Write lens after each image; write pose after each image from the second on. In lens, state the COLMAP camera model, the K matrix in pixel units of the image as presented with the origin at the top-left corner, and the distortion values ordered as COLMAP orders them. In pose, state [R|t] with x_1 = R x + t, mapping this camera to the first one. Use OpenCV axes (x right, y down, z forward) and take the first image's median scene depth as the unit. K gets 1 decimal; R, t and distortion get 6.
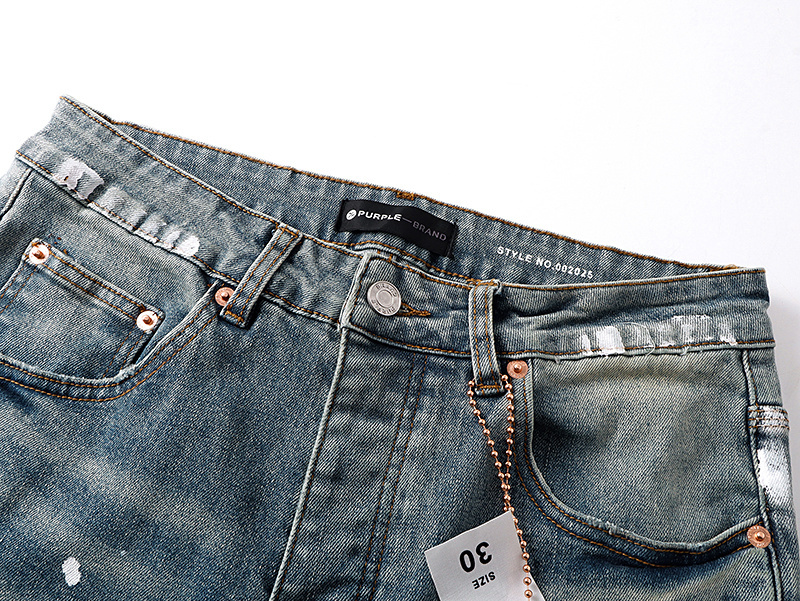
lens RADIAL K [[785.3, 0, 400.0], [0, 785.3, 300.5], [0, 0, 1]] dist [0.003250, -0.000692]
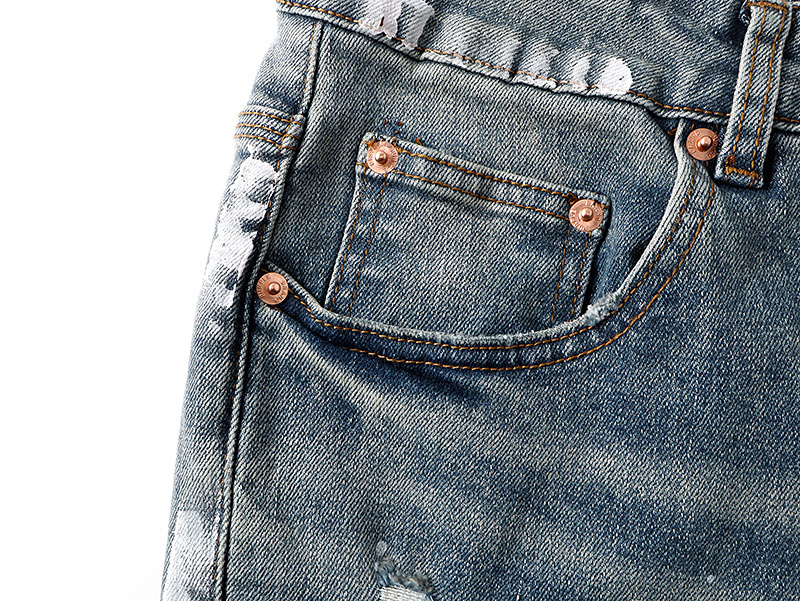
lens RADIAL K [[785.3, 0, 400.0], [0, 785.3, 300.5], [0, 0, 1]] dist [0.003250, -0.000692]
pose [[0.962644, -0.246908, -0.111144, -0.410421], [0.267656, 0.929783, 0.252712, -0.108788], [0.040943, -0.273020, 0.961137, 0.374622]]
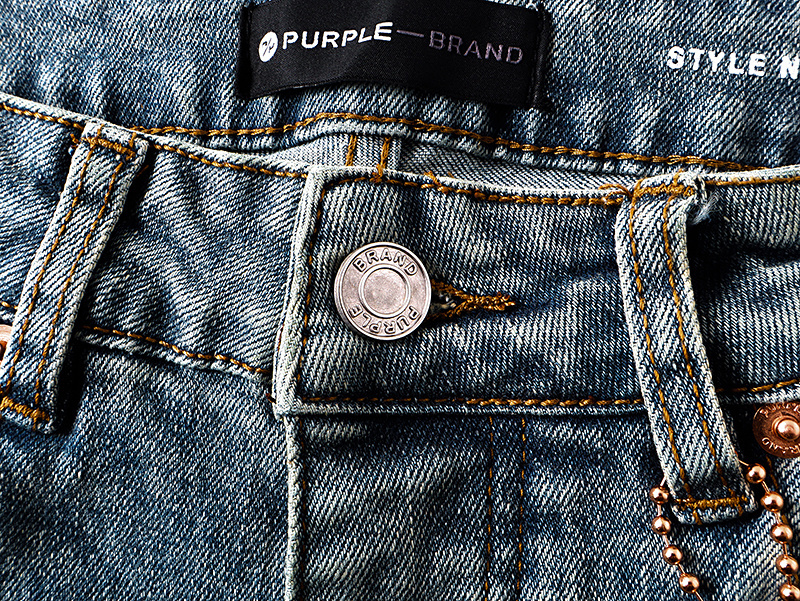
lens RADIAL K [[785.3, 0, 400.0], [0, 785.3, 300.5], [0, 0, 1]] dist [0.003250, -0.000692]
pose [[0.972160, -0.170320, -0.160921, 0.045716], [0.215830, 0.918259, 0.331990, -0.118083], [0.091223, -0.357479, 0.929455, 0.652184]]
